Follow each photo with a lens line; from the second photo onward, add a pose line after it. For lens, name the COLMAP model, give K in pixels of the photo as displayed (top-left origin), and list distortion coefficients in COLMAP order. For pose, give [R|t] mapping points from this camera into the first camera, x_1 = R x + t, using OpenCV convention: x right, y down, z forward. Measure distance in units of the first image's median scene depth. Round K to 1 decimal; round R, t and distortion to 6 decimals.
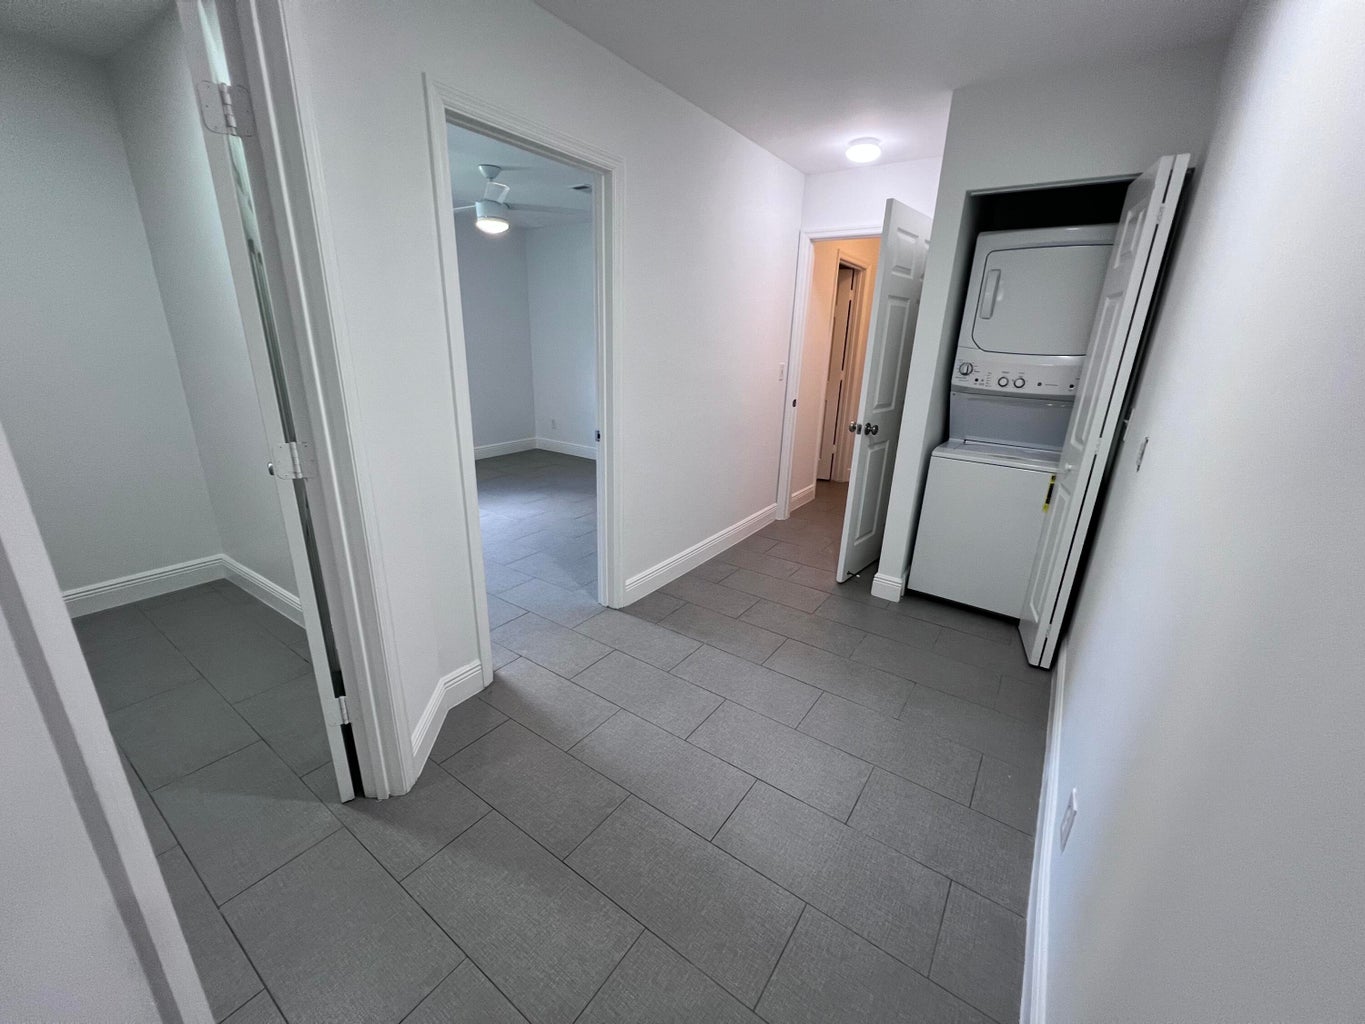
lens RADIAL K [[547.0, 0, 681.1], [0, 547.0, 512.5], [0, 0, 1]] dist [-0.000772, 0.000336]
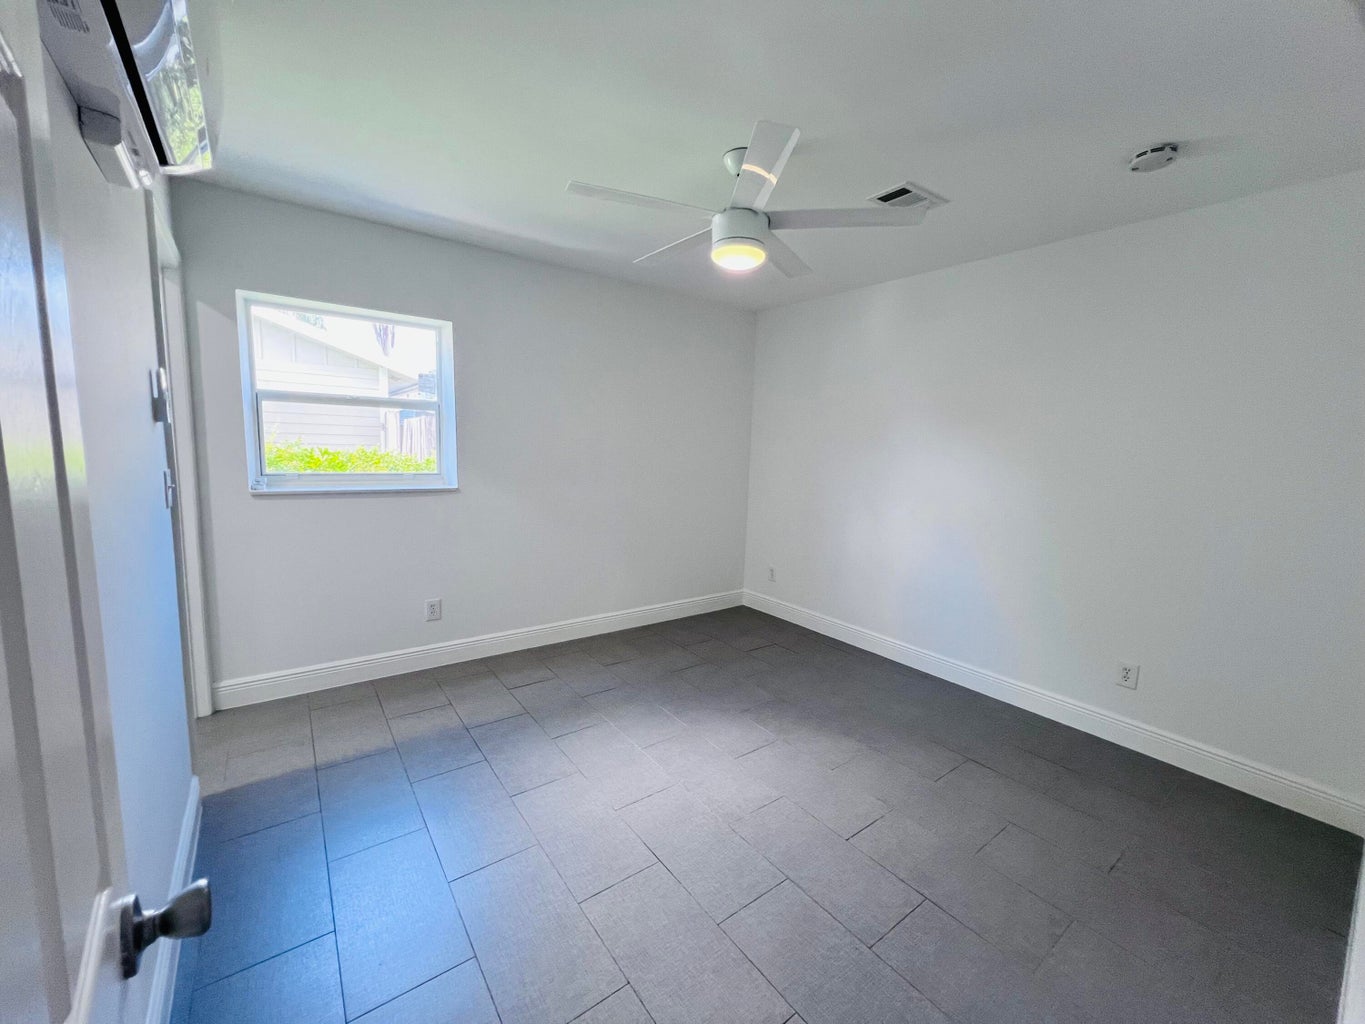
lens RADIAL K [[547.0, 0, 682.6], [0, 547.0, 510.9], [0, 0, 1]] dist [-0.000772, 0.000336]
pose [[0.948755, 0.033575, -0.314224, -0.136325], [-0.096244, 0.977802, -0.186117, -0.109403], [0.301000, 0.206822, 0.930926, 0.333262]]
